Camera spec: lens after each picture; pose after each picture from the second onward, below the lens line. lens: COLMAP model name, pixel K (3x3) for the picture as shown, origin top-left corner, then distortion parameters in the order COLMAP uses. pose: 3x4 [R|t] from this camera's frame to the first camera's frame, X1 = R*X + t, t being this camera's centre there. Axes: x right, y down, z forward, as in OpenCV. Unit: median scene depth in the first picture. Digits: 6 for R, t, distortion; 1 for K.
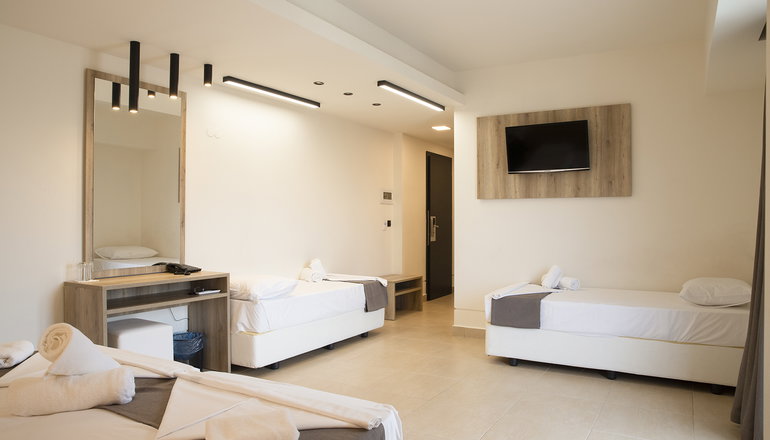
lens RADIAL K [[559.2, 0, 389.2], [0, 559.2, 220.7], [0, 0, 1]] dist [-0.058446, 0.026004]
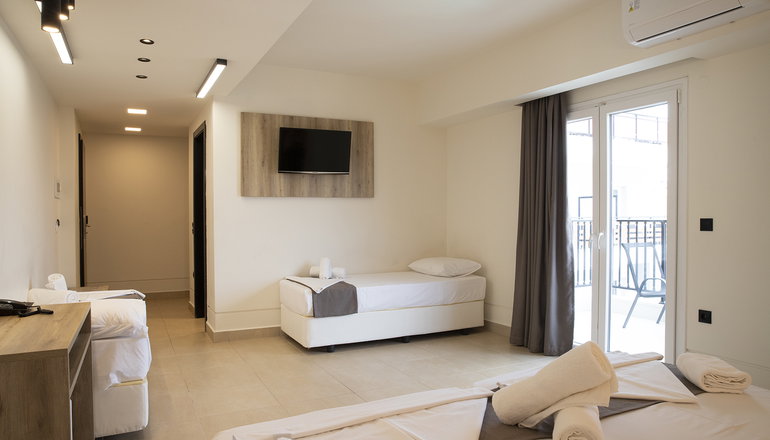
lens RADIAL K [[559.2, 0, 394.9], [0, 559.2, 220.1], [0, 0, 1]] dist [-0.058446, 0.026004]
pose [[0.514528, -0.014785, 0.857346, -0.600576], [0.005571, 0.999888, 0.013900, -0.010931], [-0.857456, -0.002376, 0.514553, 0.311279]]
